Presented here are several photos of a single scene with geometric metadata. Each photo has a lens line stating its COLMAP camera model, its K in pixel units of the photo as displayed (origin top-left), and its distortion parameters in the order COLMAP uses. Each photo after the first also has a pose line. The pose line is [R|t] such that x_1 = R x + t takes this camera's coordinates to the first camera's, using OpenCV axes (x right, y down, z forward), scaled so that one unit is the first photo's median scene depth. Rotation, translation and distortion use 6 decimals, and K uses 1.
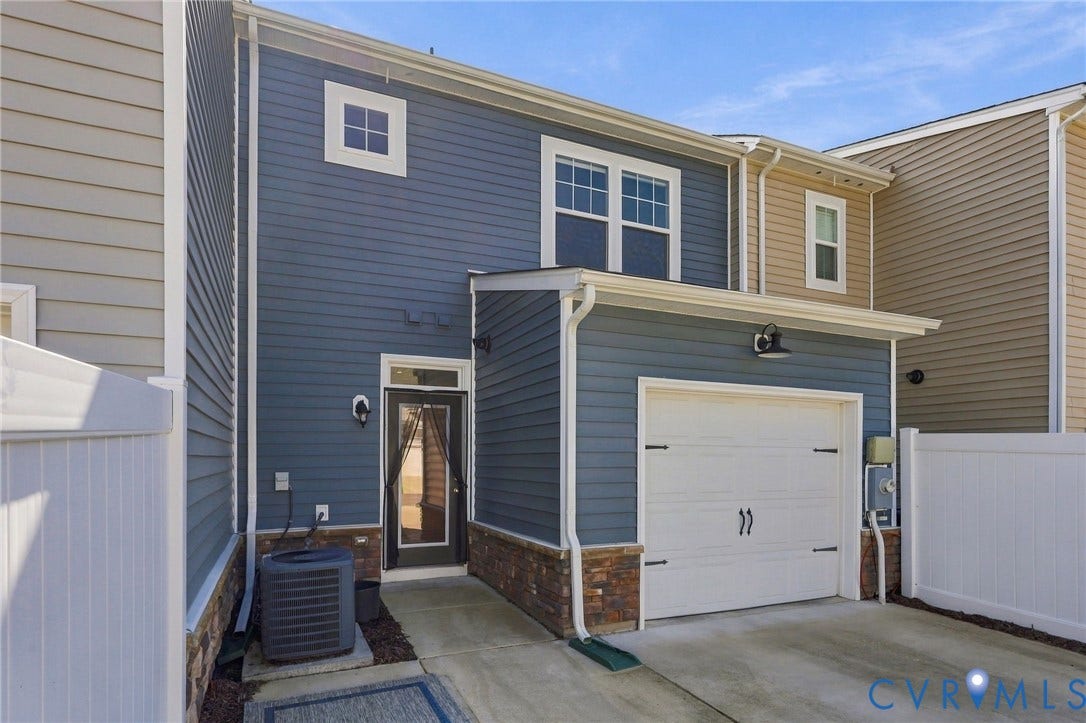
lens RADIAL K [[618.7, 0, 534.3], [0, 618.7, 352.3], [0, 0, 1]] dist [0.003474, 0.000205]
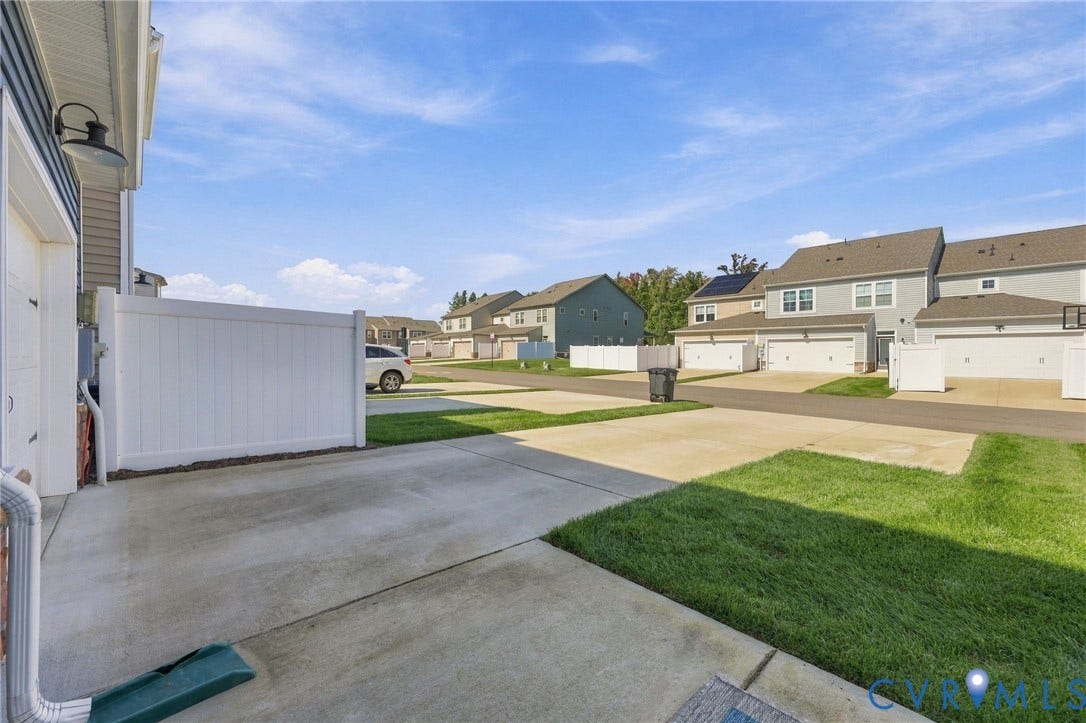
lens RADIAL K [[444.0, 0, 535.3], [0, 444.0, 352.4], [0, 0, 1]] dist [-0.000442, 0.000150]
pose [[-0.347883, -0.001264, 0.937537, -0.282437], [-0.157957, 0.985783, -0.057283, 0.212032], [-0.924136, -0.168018, -0.343136, 0.880794]]
